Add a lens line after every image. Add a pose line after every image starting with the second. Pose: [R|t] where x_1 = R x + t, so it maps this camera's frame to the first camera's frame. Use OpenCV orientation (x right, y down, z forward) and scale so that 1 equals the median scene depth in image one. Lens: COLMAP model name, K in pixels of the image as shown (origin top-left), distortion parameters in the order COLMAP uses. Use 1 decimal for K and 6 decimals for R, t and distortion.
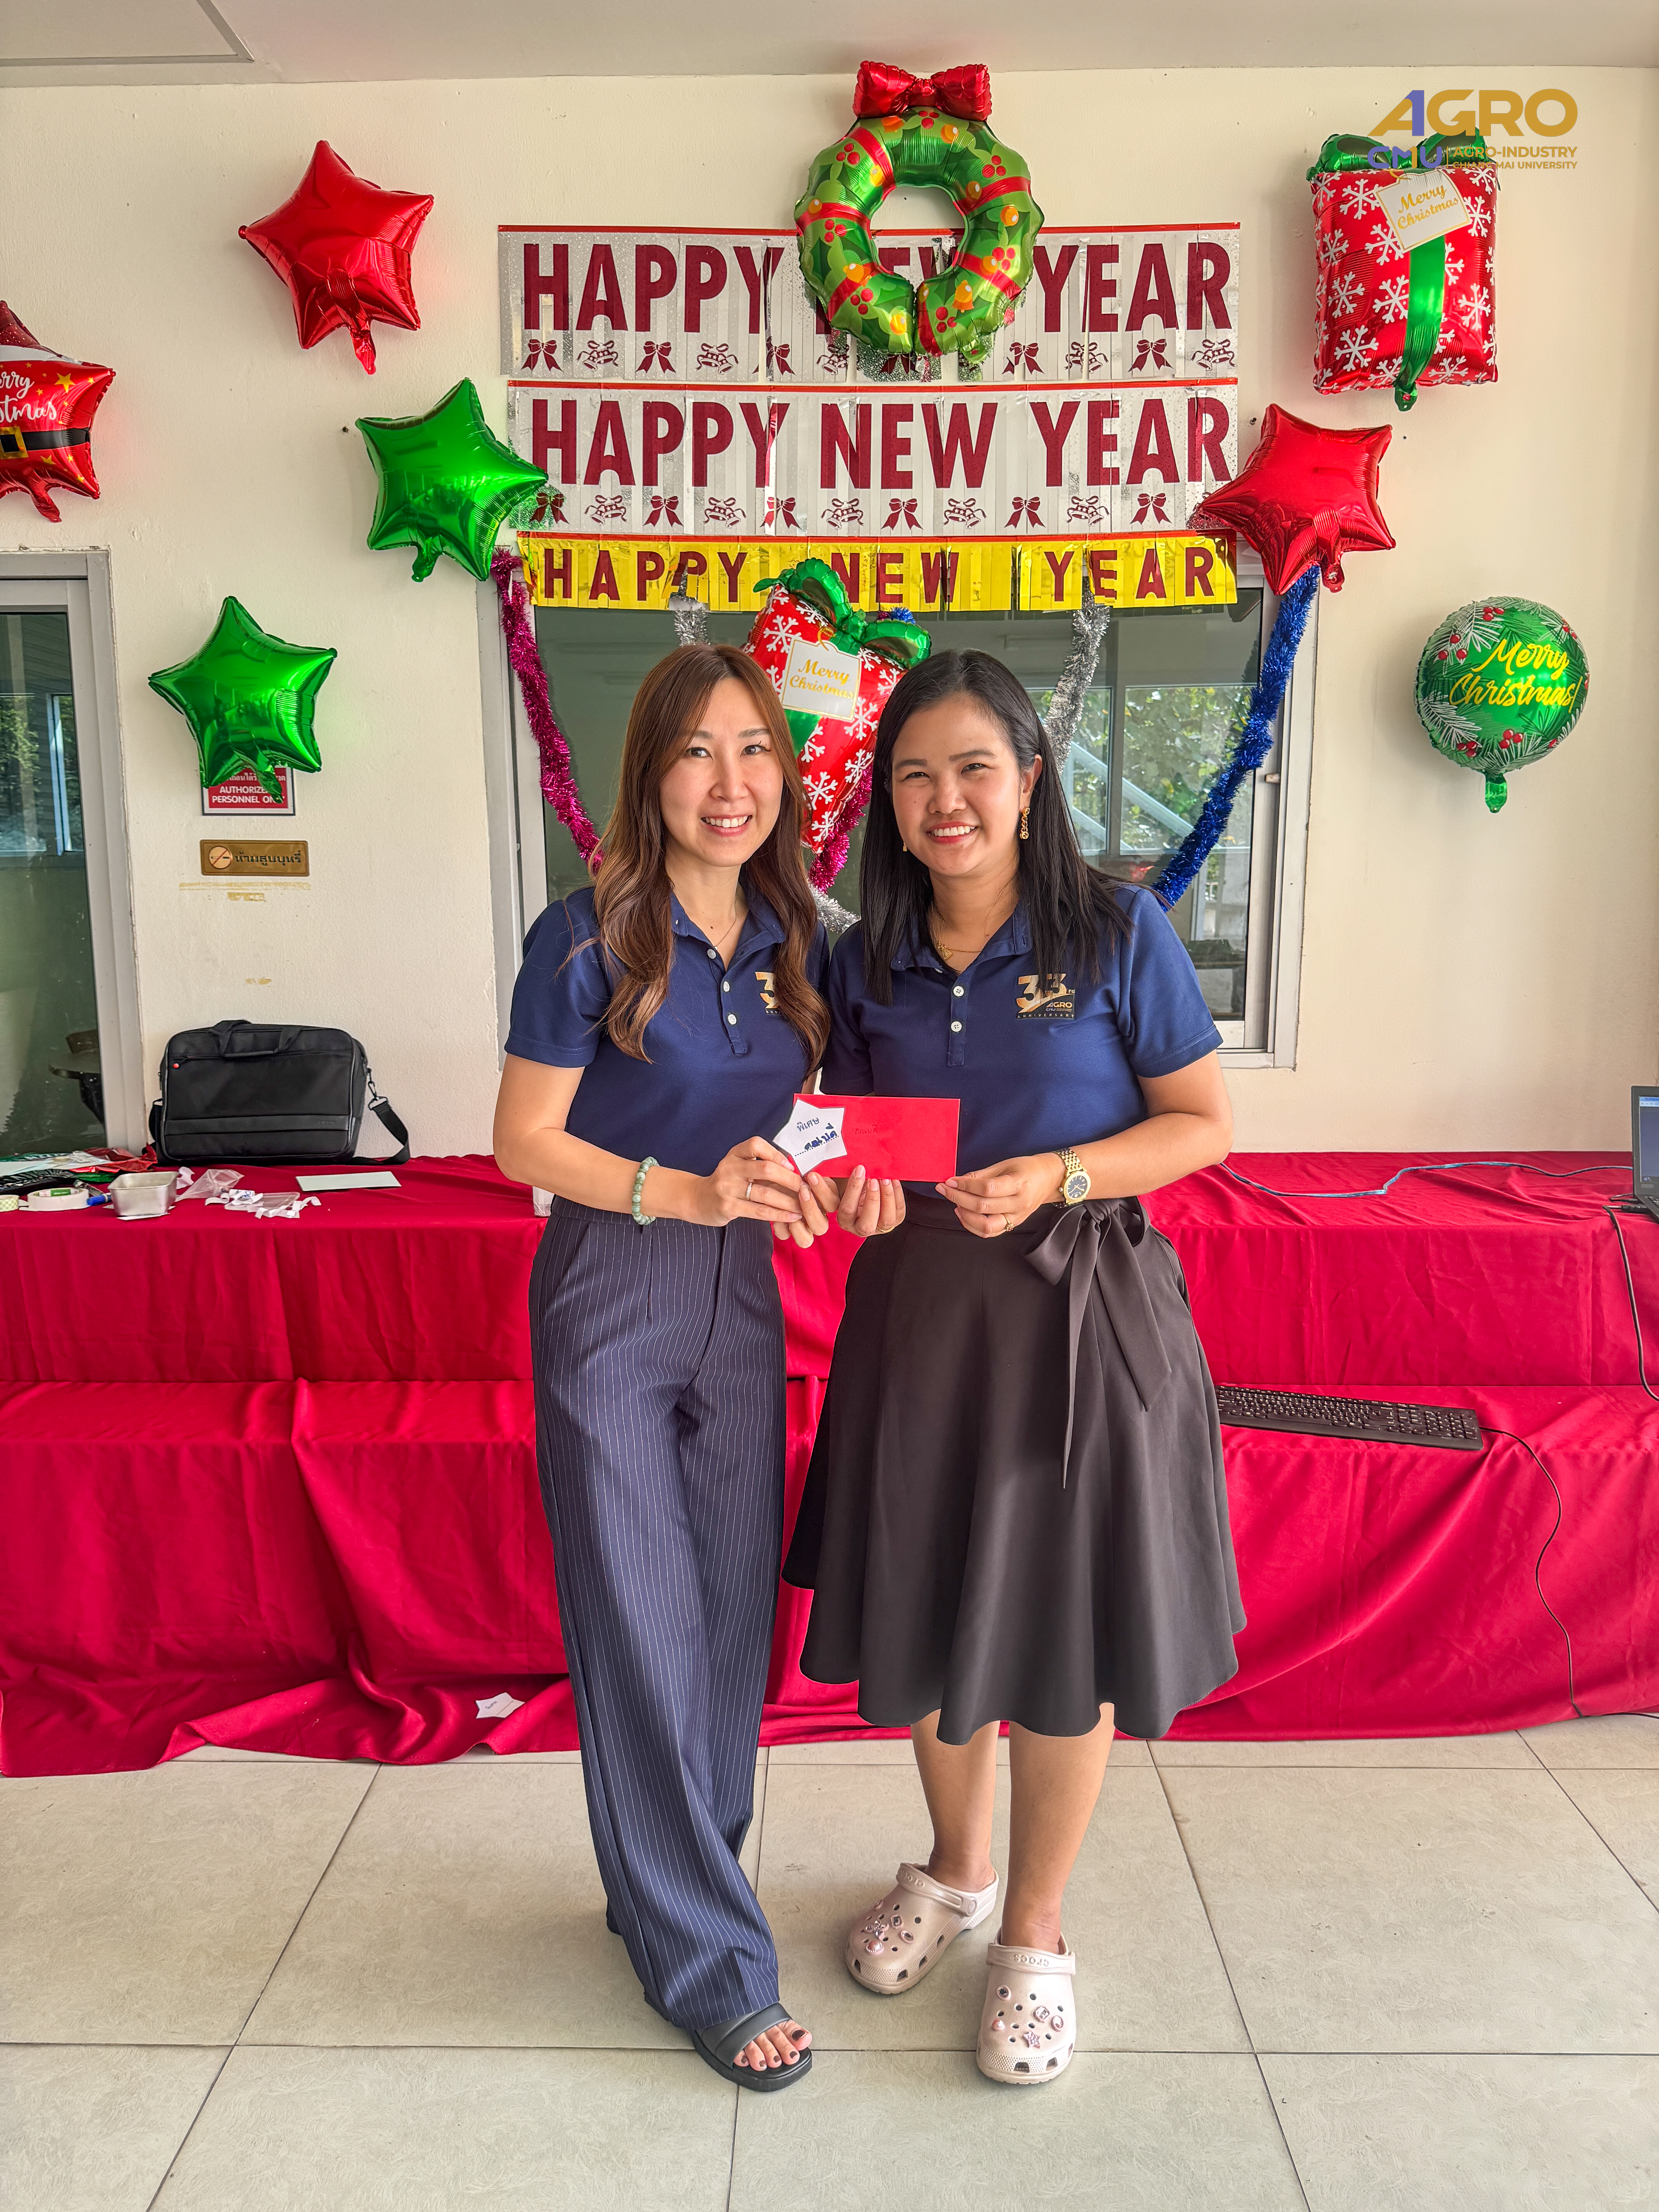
lens RADIAL K [[1561.5, 0, 814.5], [0, 1561.5, 1137.3], [0, 0, 1]] dist [0.025974, -0.038226]
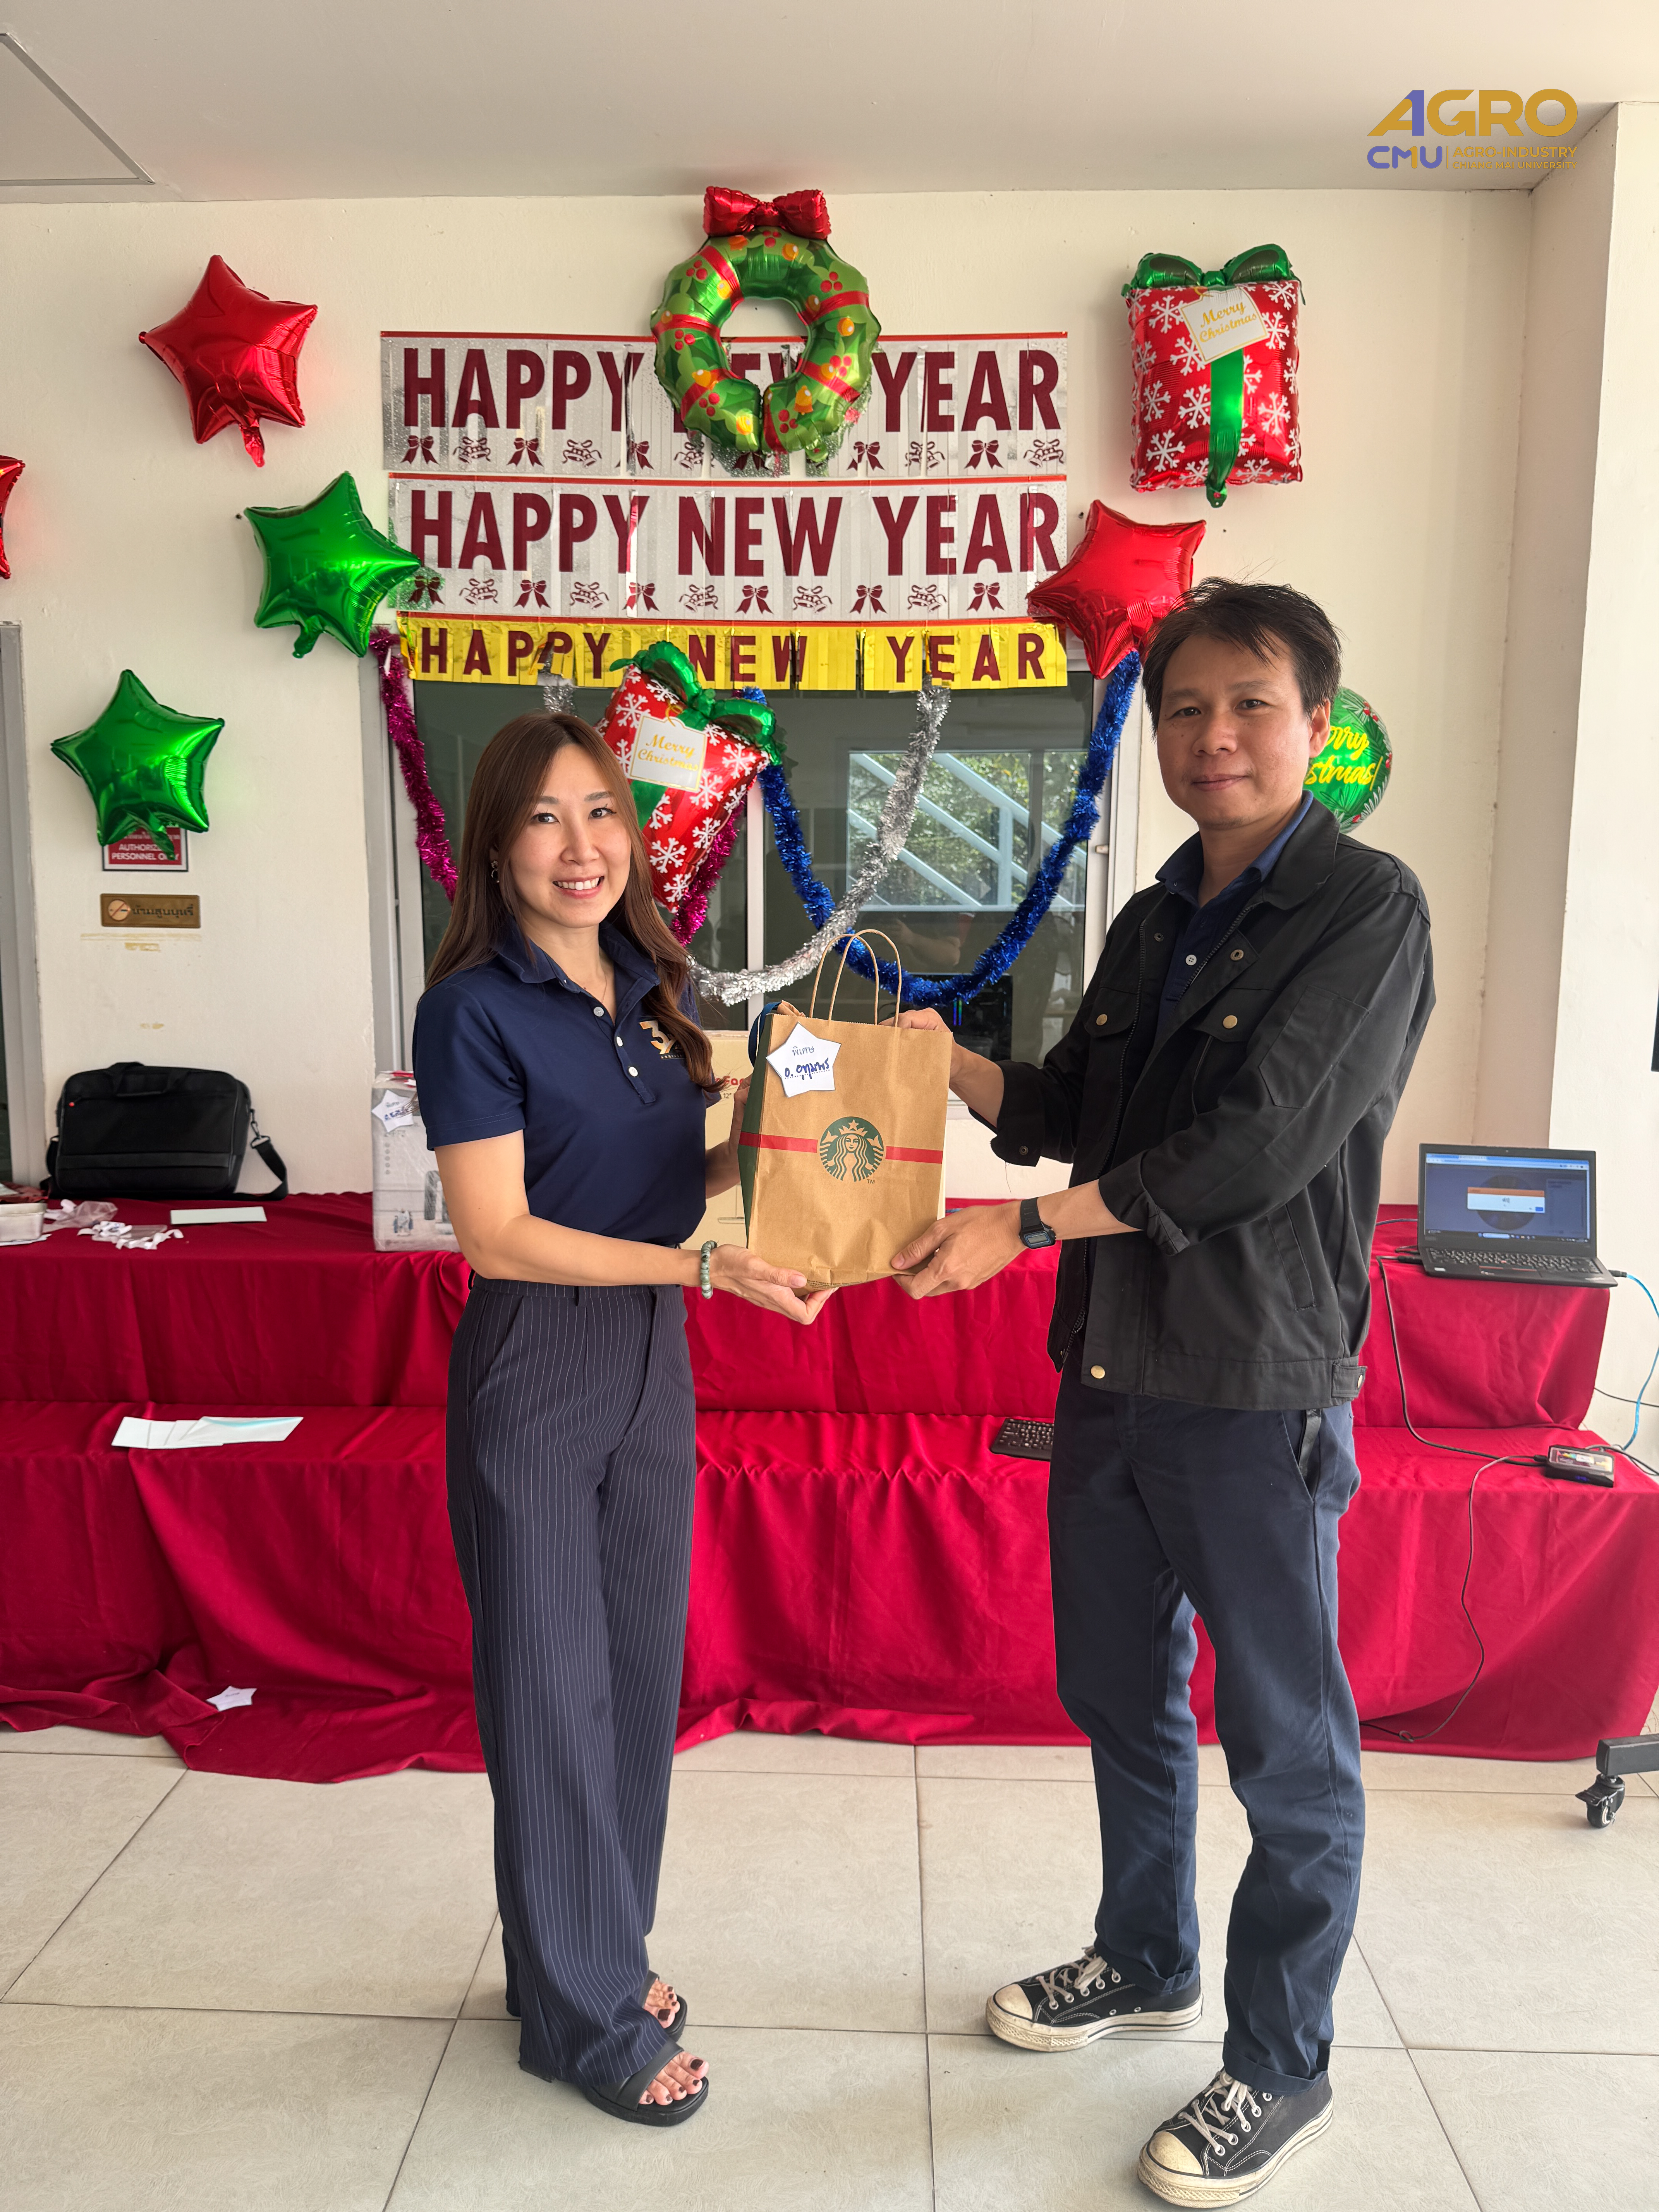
lens RADIAL K [[1561.5, 0, 825.5], [0, 1561.5, 1139.5], [0, 0, 1]] dist [0.025974, -0.038226]
pose [[0.999726, 0.013956, -0.018798, 0.133169], [-0.014428, 0.999578, -0.025206, -0.002717], [0.018439, 0.025470, 0.999506, -0.059270]]
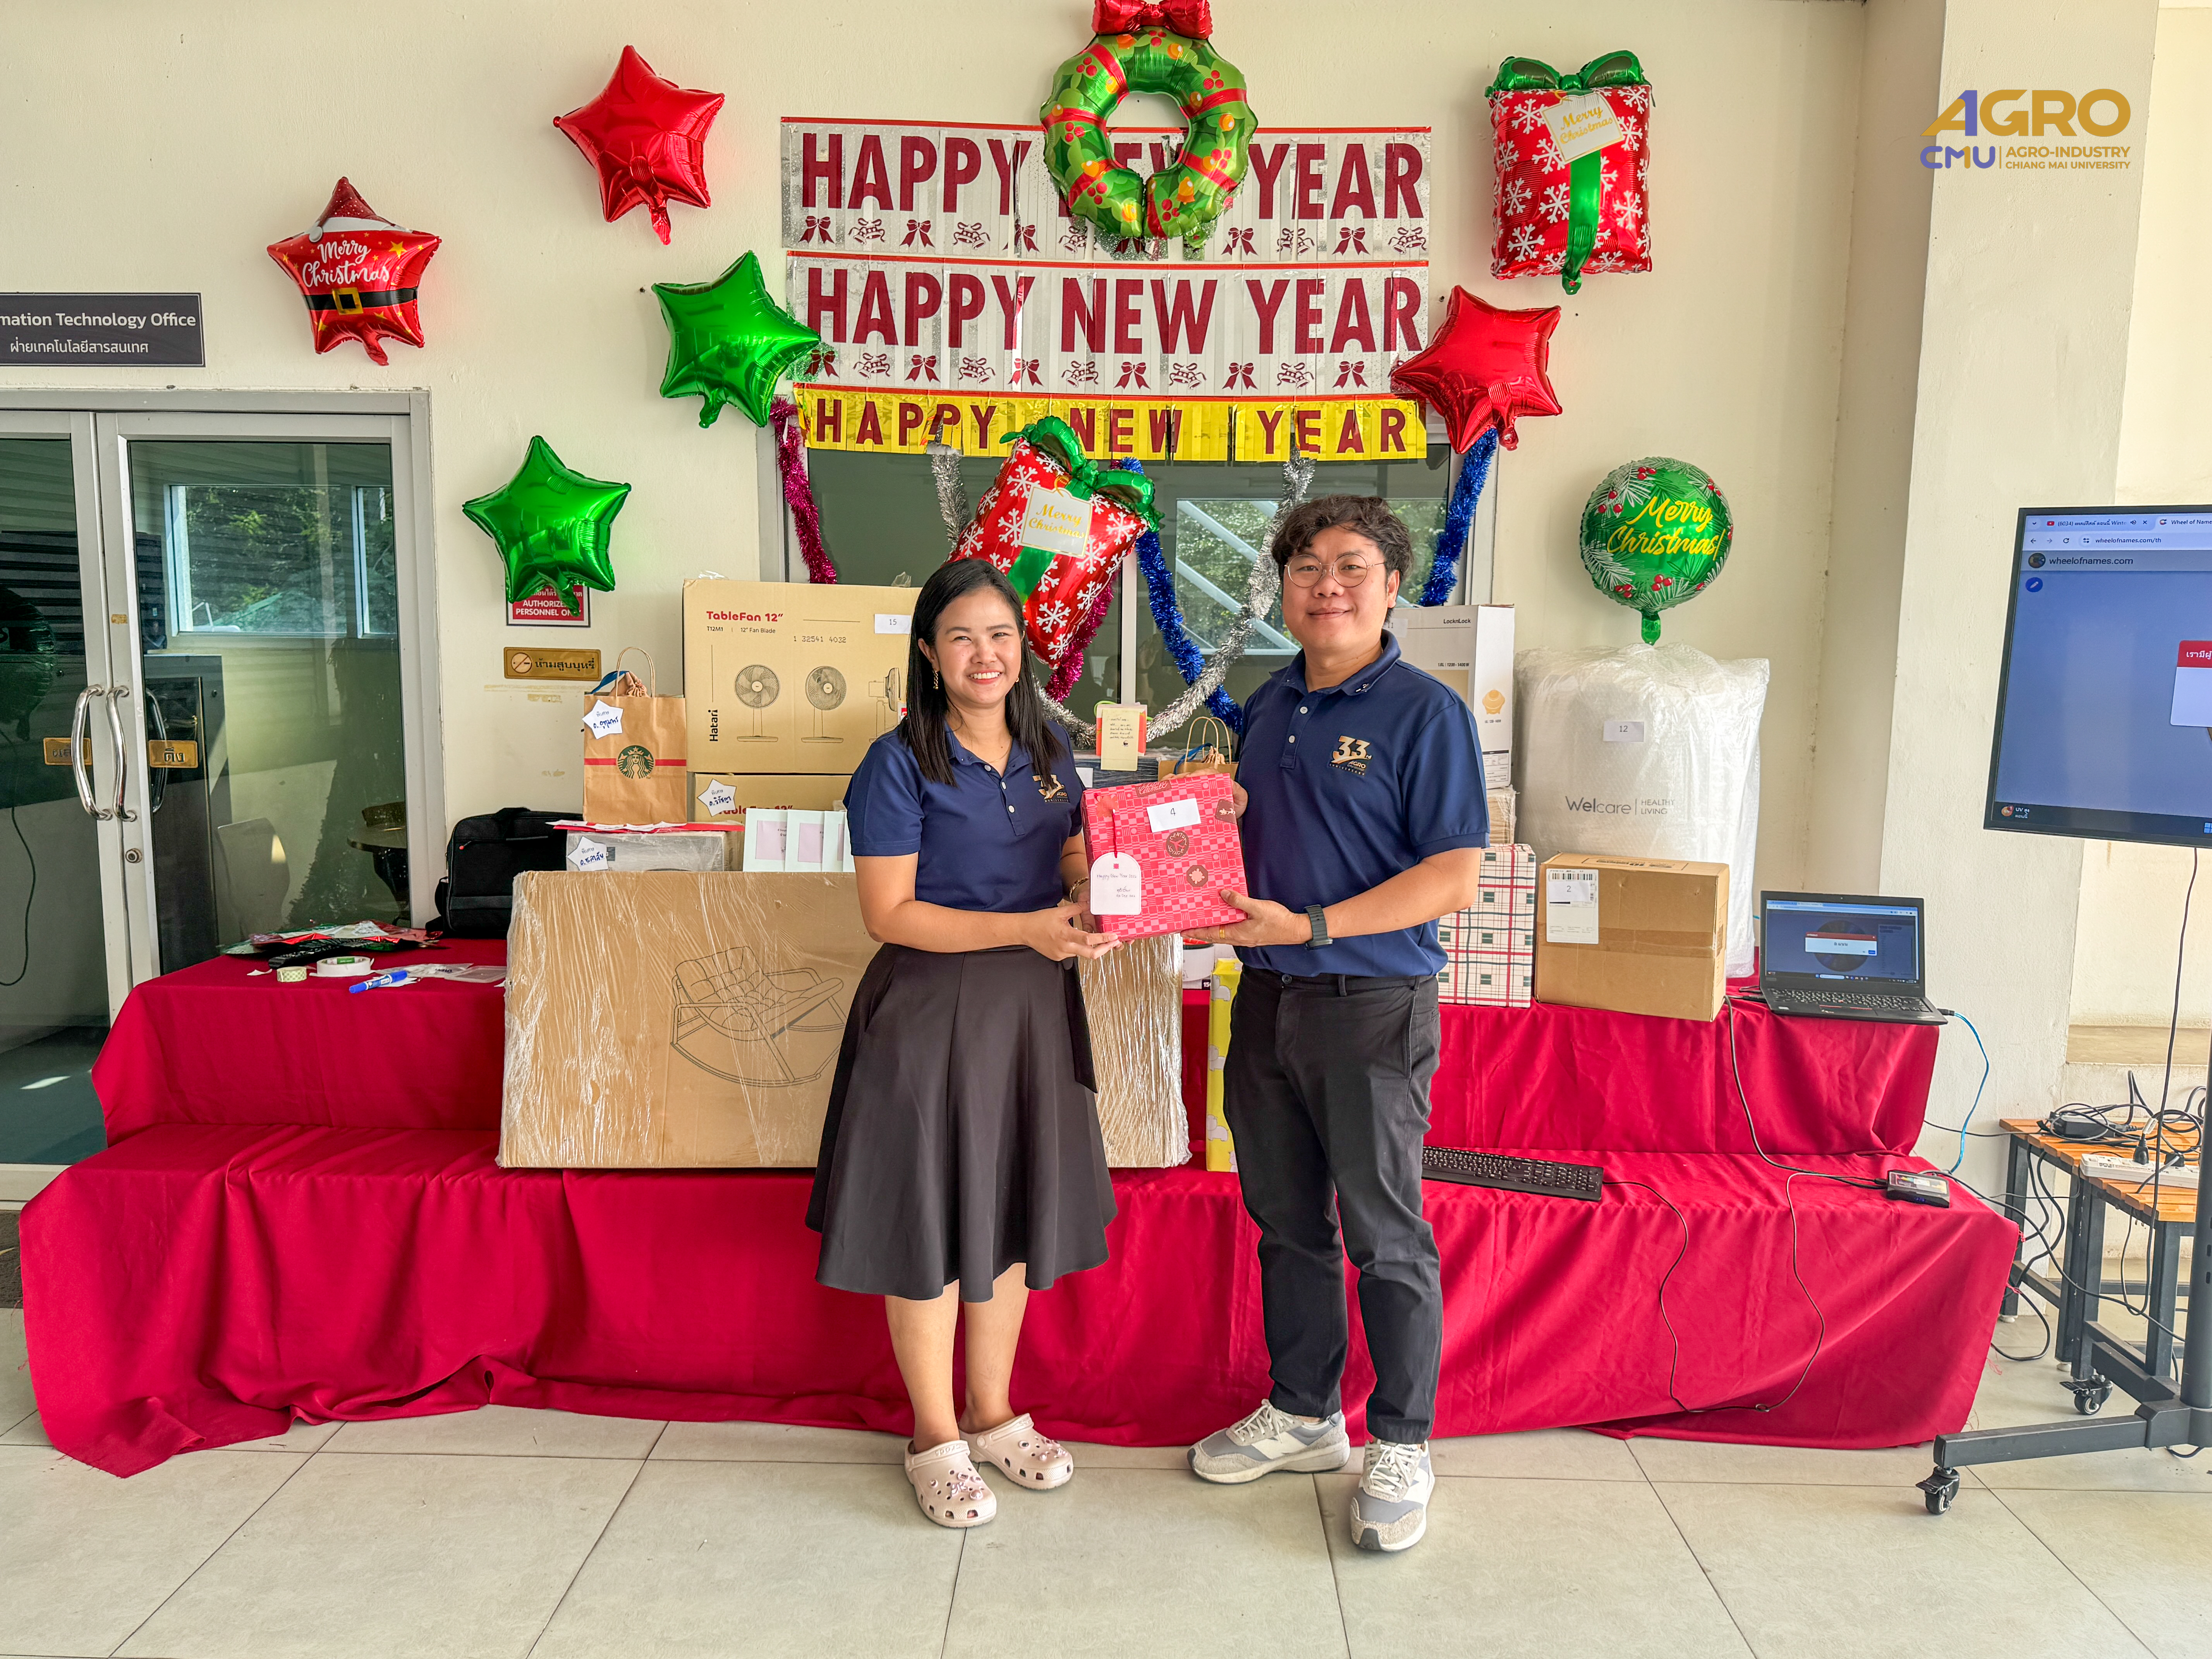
lens RADIAL K [[1612.6, 0, 1111.1], [0, 1612.6, 867.3], [0, 0, 1]] dist [0.052038, -0.074619]
pose [[0.999862, 0.016612, 0.000004, 0.047317], [-0.016606, 0.999539, -0.025409, -0.011026], [-0.000426, 0.025405, 0.999677, -0.167937]]
